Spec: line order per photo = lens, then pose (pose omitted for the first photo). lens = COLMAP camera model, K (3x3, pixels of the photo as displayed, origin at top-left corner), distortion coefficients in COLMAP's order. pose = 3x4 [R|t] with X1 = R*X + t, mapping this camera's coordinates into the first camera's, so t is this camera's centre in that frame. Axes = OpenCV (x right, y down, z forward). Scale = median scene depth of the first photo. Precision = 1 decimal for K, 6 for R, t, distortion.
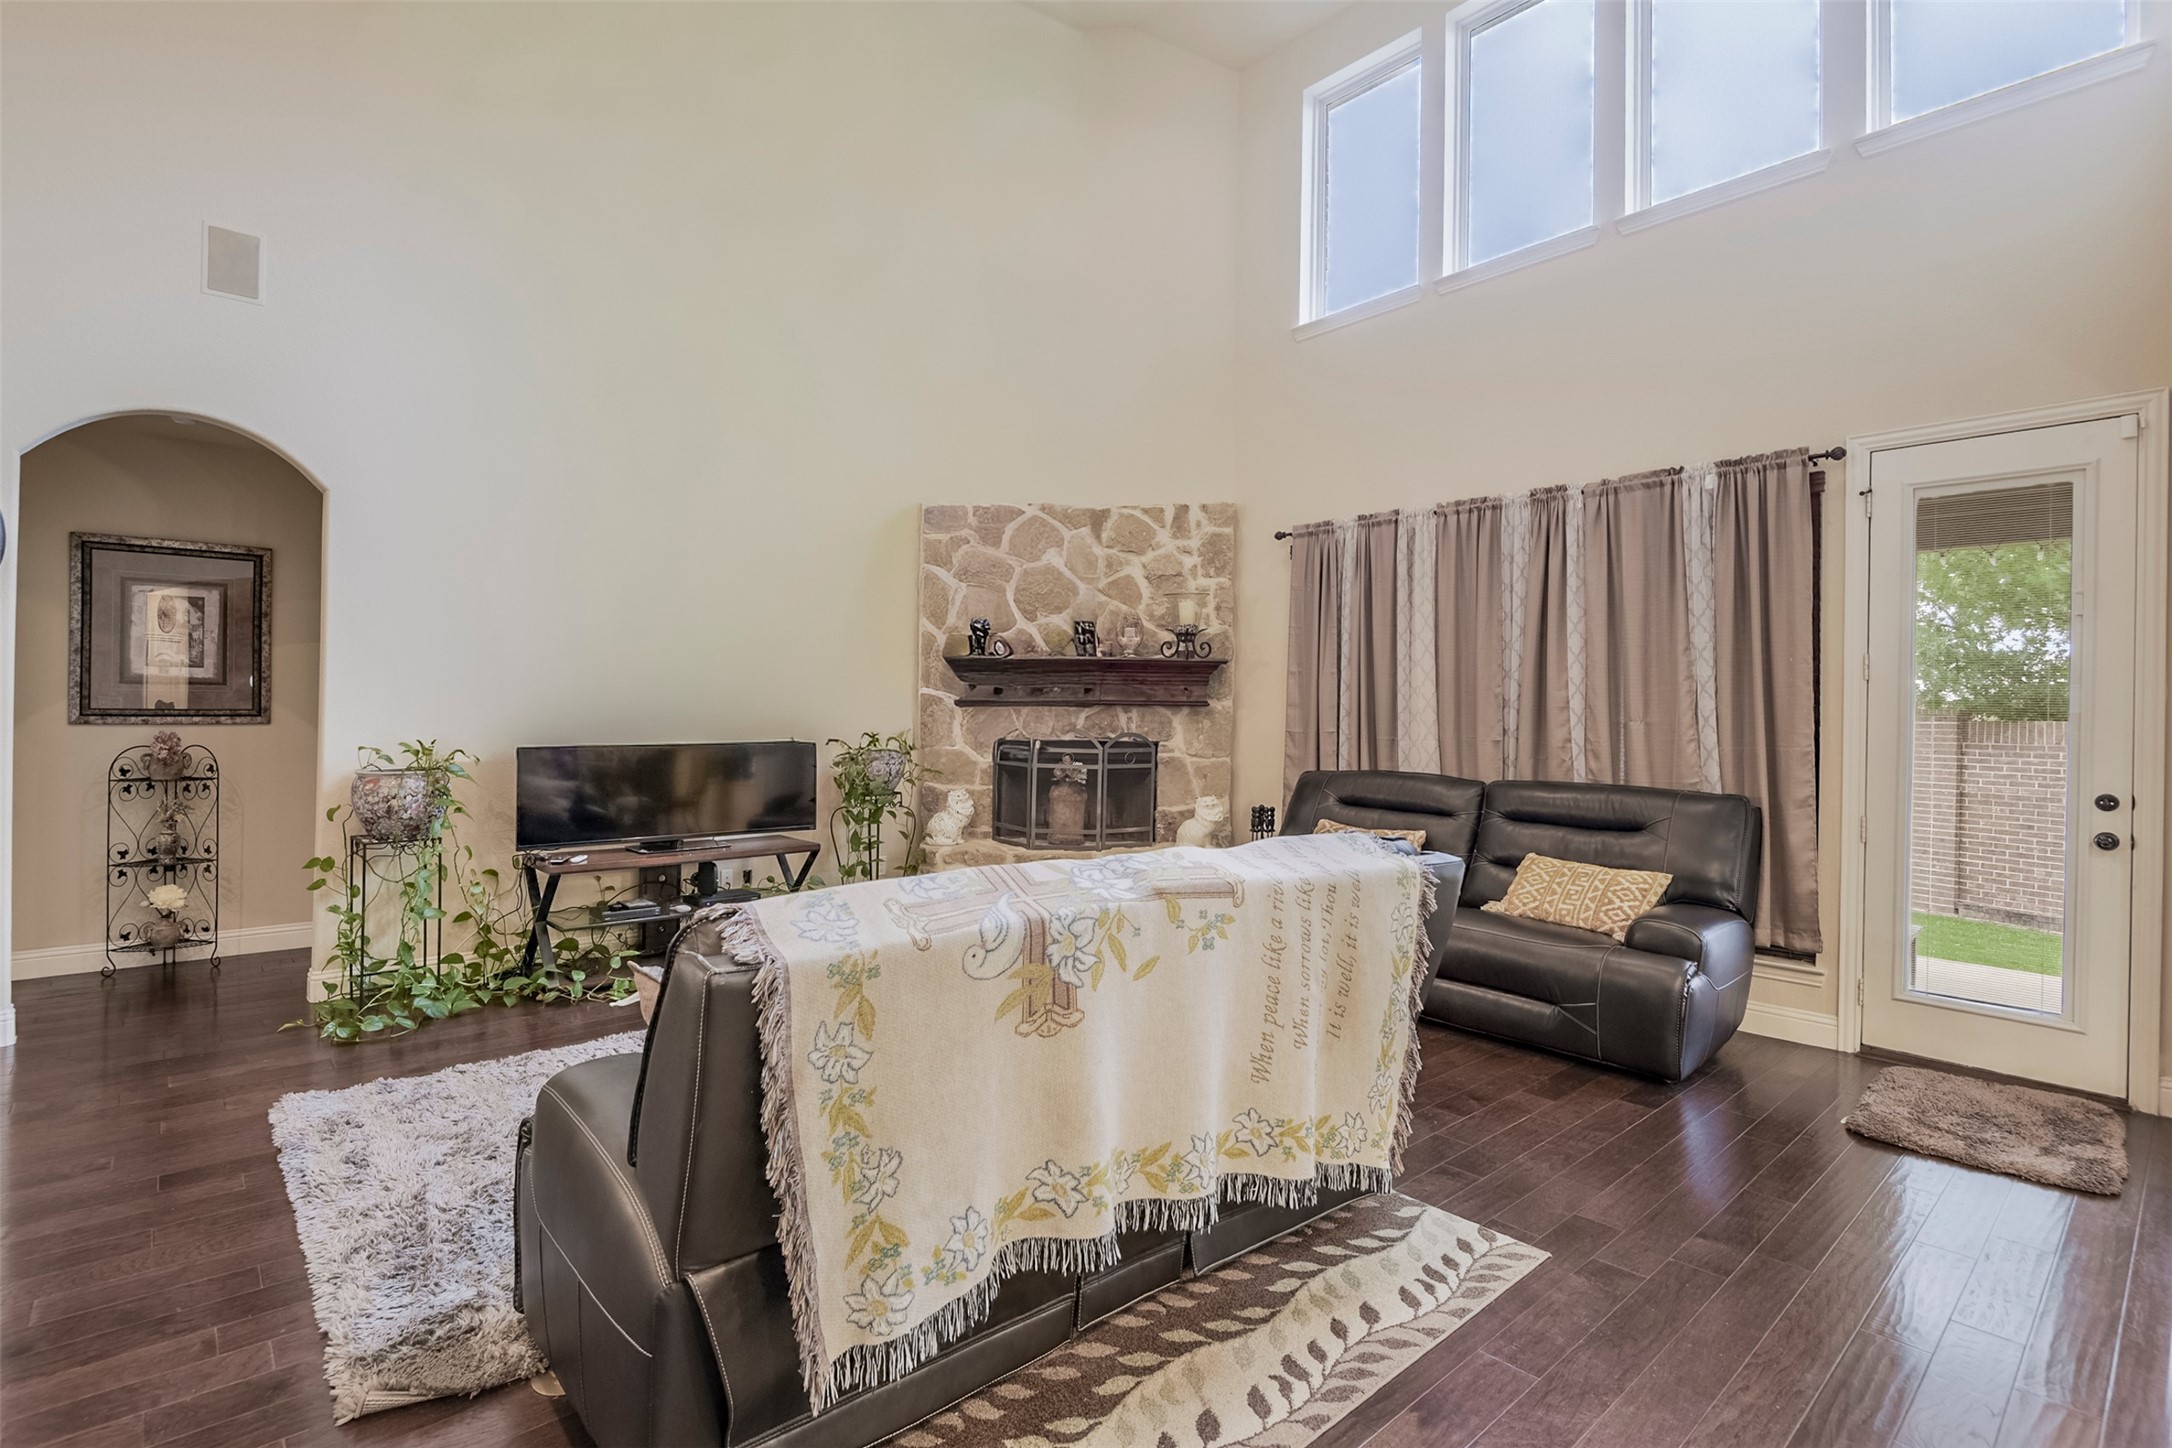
lens RADIAL K [[989.6, 0, 1022.8], [0, 989.6, 716.7], [0, 0, 1]] dist [0.001694, -0.001454]
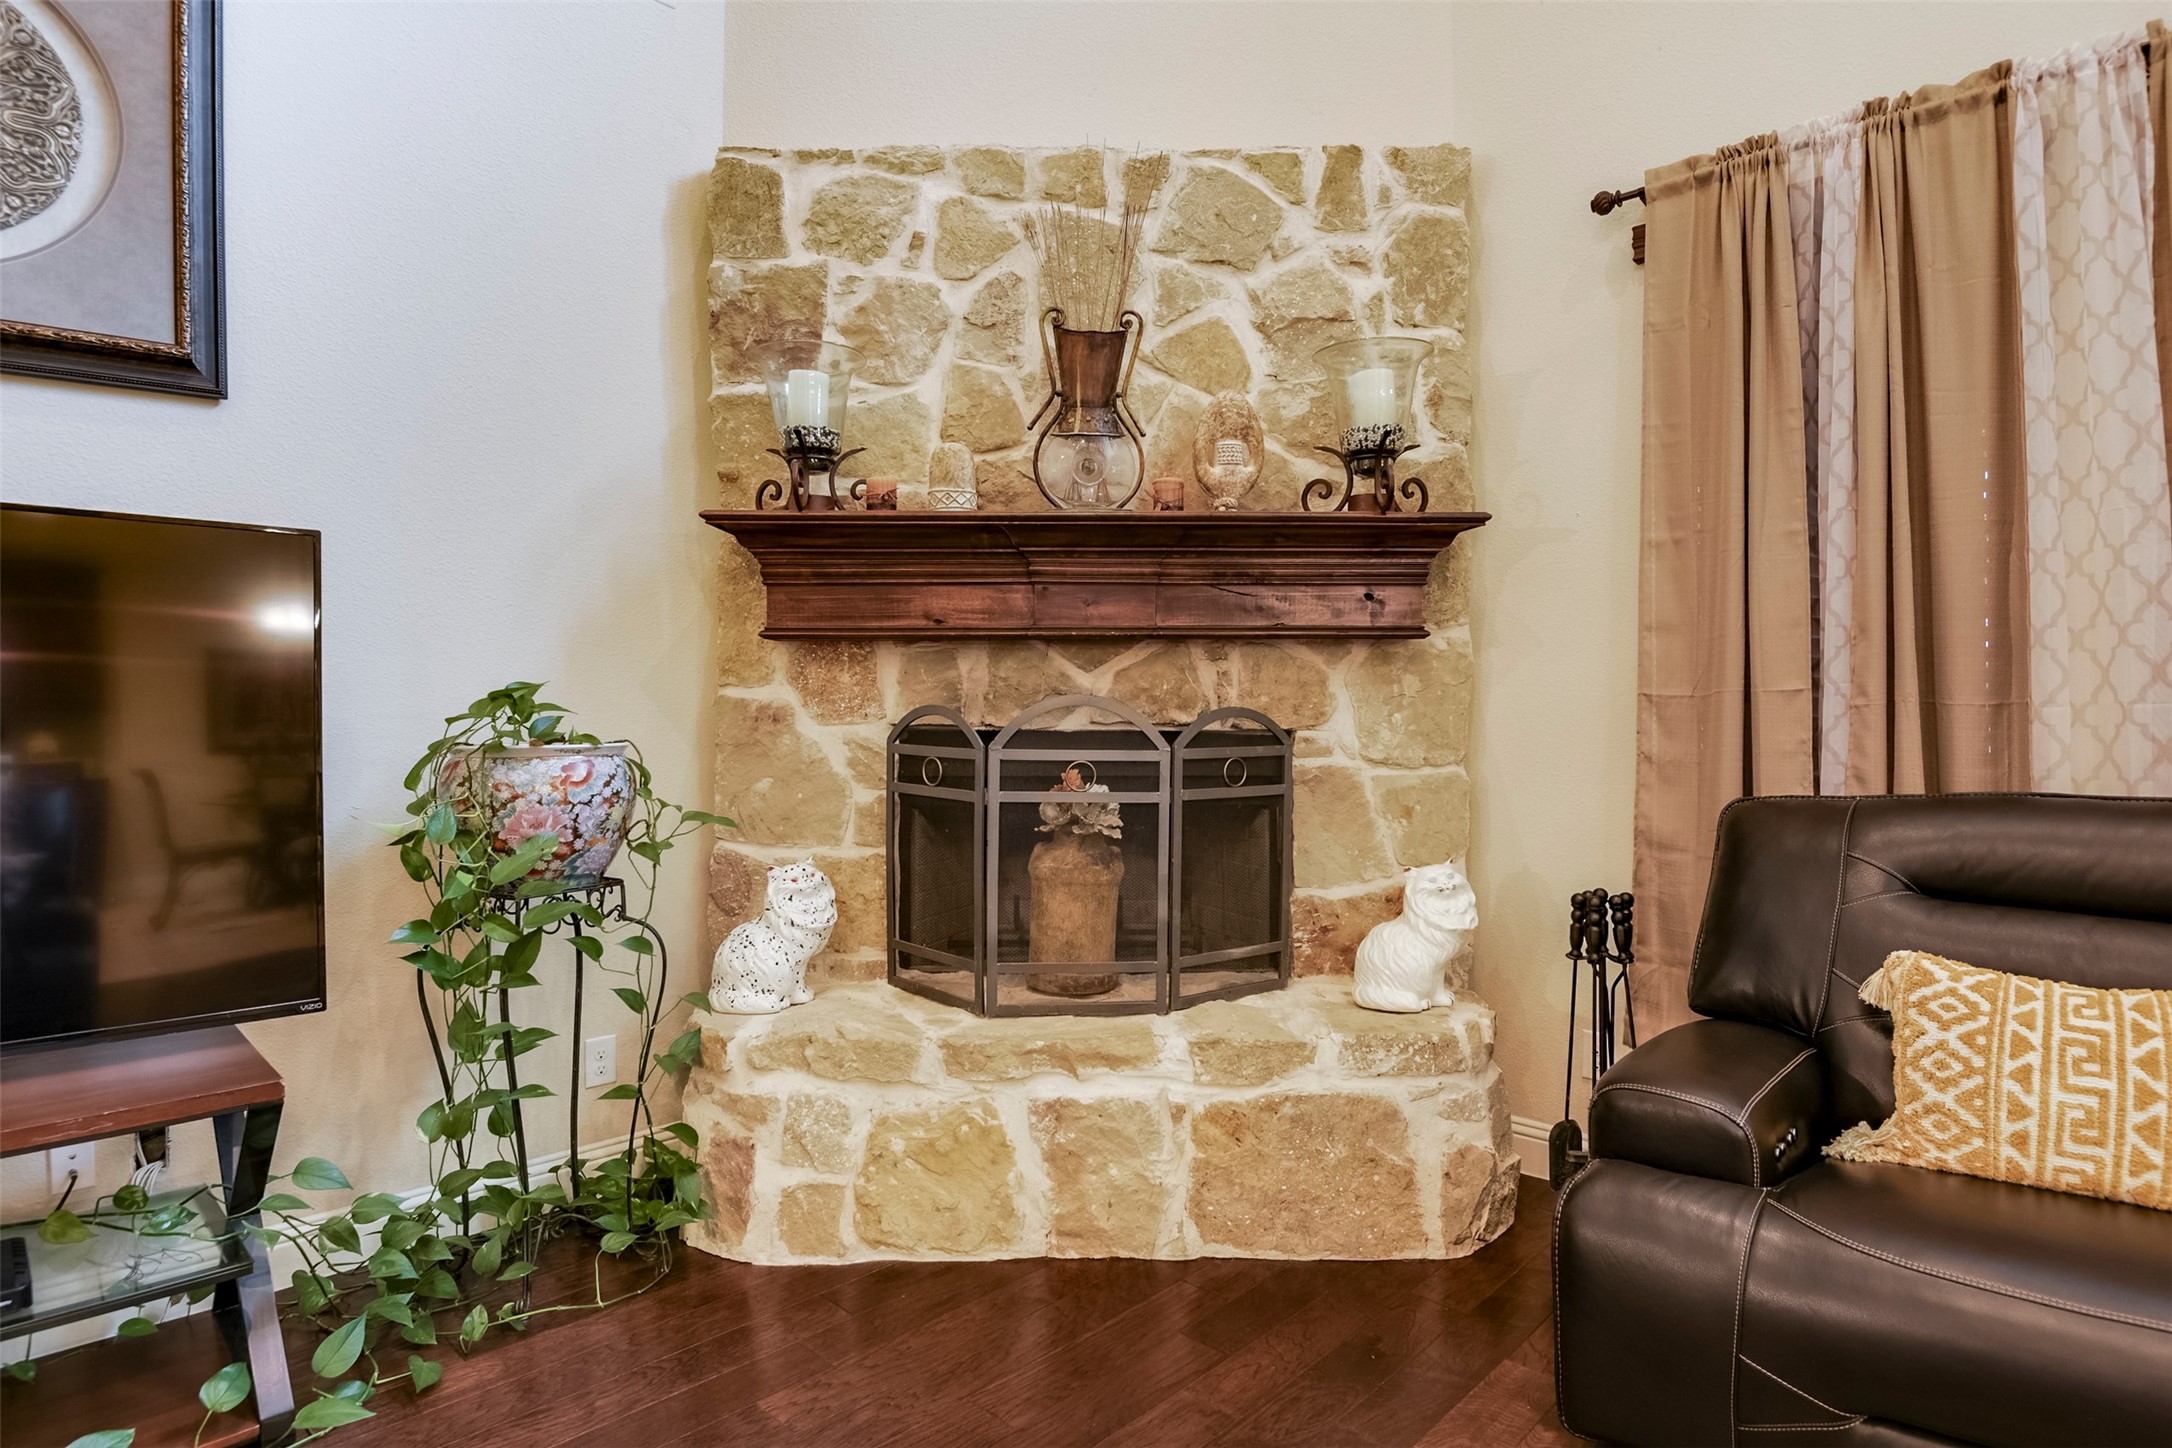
lens RADIAL K [[1135.0, 0, 1076.4], [0, 1135.0, 731.3], [0, 0, 1]] dist [-0.029862, -0.003947]
pose [[0.995030, -0.017044, 0.098102, 0.001651], [0.016122, 0.999818, 0.010189, 0.019835], [-0.098258, -0.008556, 0.995124, 0.549401]]
